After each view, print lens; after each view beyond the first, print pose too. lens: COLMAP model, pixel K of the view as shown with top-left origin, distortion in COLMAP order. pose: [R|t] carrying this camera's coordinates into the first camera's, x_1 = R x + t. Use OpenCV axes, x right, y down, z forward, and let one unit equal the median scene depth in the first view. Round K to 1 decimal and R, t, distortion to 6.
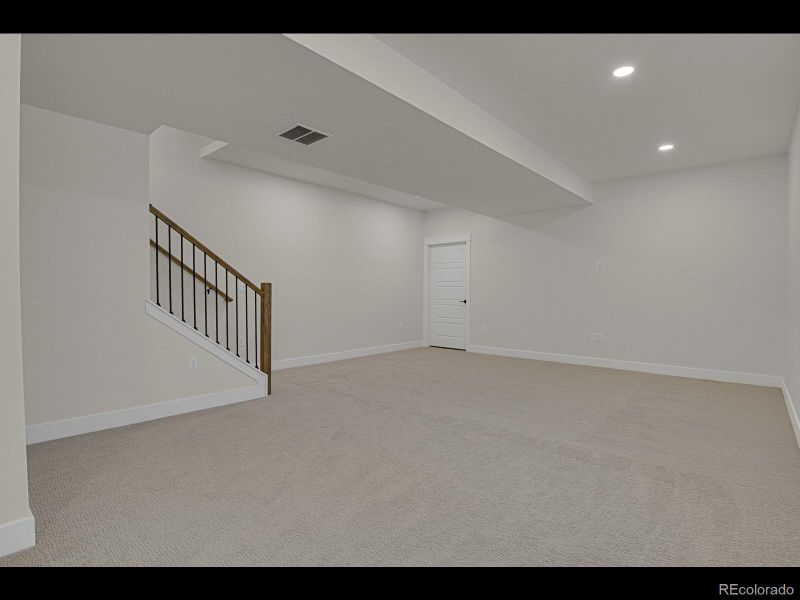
lens RADIAL K [[405.7, 0, 400.0], [0, 405.7, 300.0], [0, 0, 1]] dist [-0.005867, -0.000936]
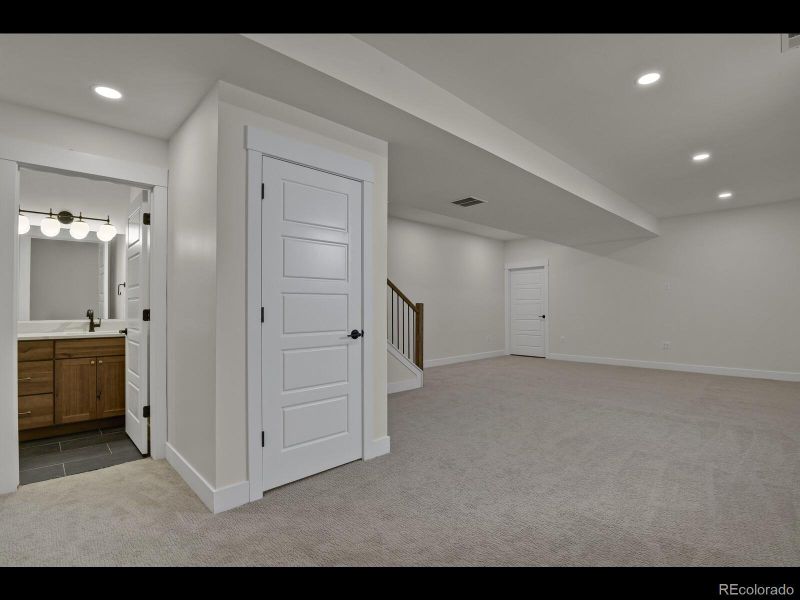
lens RADIAL K [[393.0, 0, 400.0], [0, 393.0, 300.0], [0, 0, 1]] dist [-0.001922, -0.011731]
pose [[0.996593, -0.009252, -0.081957, -0.206889], [0.005849, 0.999114, -0.041666, 0.001722], [0.082270, 0.041044, 0.995765, -0.232007]]
